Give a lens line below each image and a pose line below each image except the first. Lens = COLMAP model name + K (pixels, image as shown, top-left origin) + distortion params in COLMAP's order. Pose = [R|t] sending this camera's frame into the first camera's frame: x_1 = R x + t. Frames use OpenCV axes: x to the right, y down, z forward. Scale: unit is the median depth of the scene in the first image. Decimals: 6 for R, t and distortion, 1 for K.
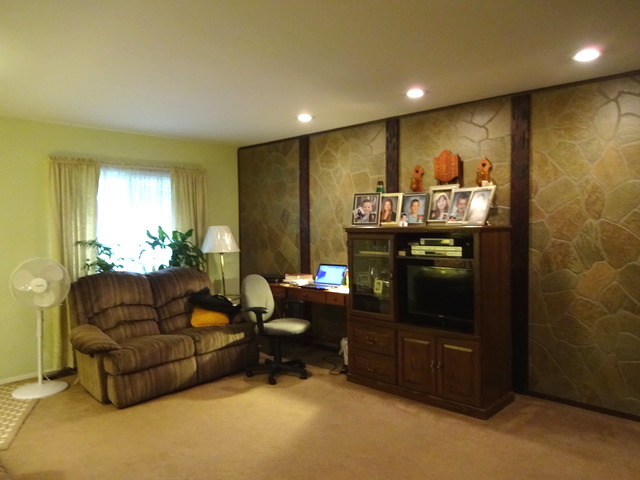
lens RADIAL K [[475.4, 0, 320.0], [0, 475.4, 240.0], [0, 0, 1]] dist [-0.001015, -0.003706]
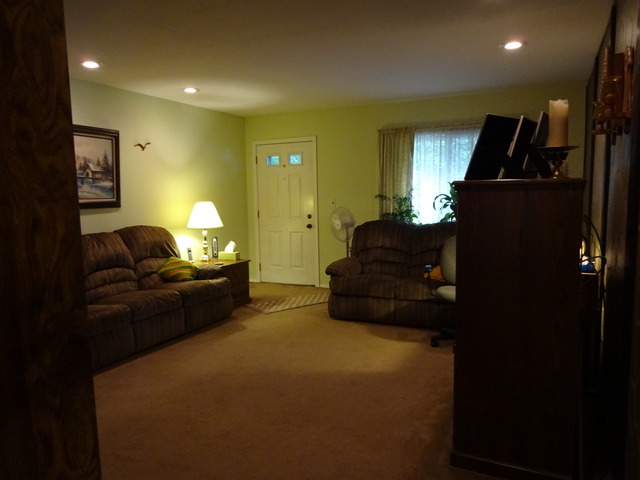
lens RADIAL K [[475.4, 0, 320.0], [0, 475.4, 240.0], [0, 0, 1]] dist [-0.001015, -0.003706]
pose [[0.299407, 0.104162, -0.948423, 0.782813], [-0.017970, 0.994462, 0.103546, -0.008106], [0.953956, -0.013960, 0.299620, 0.532153]]
